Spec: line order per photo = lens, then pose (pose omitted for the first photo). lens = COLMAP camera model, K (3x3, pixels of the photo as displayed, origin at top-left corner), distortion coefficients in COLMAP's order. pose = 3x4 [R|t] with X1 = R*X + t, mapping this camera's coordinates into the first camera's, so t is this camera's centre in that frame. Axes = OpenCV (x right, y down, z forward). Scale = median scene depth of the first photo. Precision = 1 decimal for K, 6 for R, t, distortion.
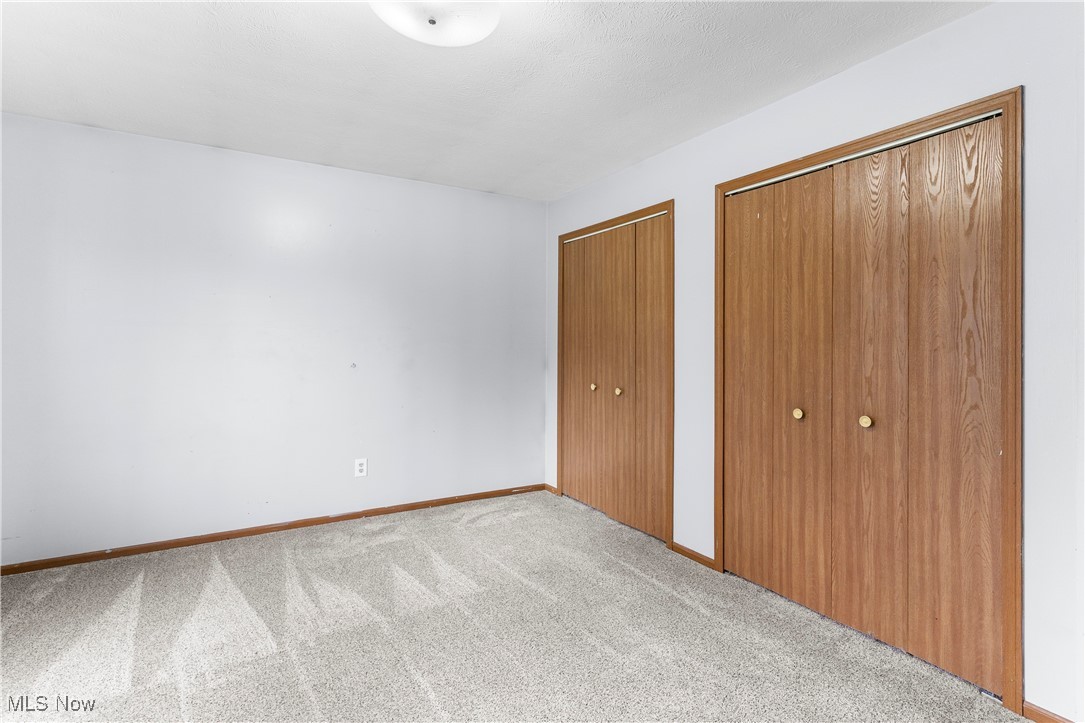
lens RADIAL K [[526.6, 0, 543.2], [0, 526.6, 340.6], [0, 0, 1]] dist [0.001967, -0.000020]
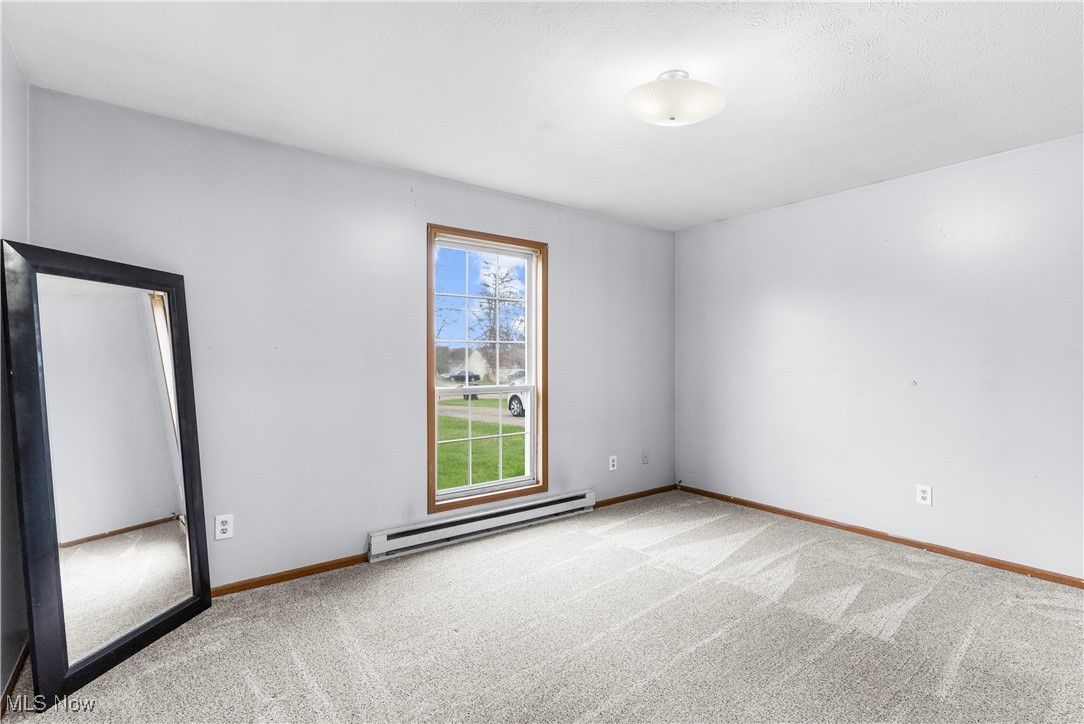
lens RADIAL K [[526.1, 0, 543.2], [0, 526.1, 362.2], [0, 0, 1]] dist [0.001967, -0.000020]
pose [[0.111279, -0.000345, -0.993789, 0.547842], [0.002699, 0.999996, -0.000045, 0.009578], [0.993786, -0.002677, 0.111279, 0.268754]]
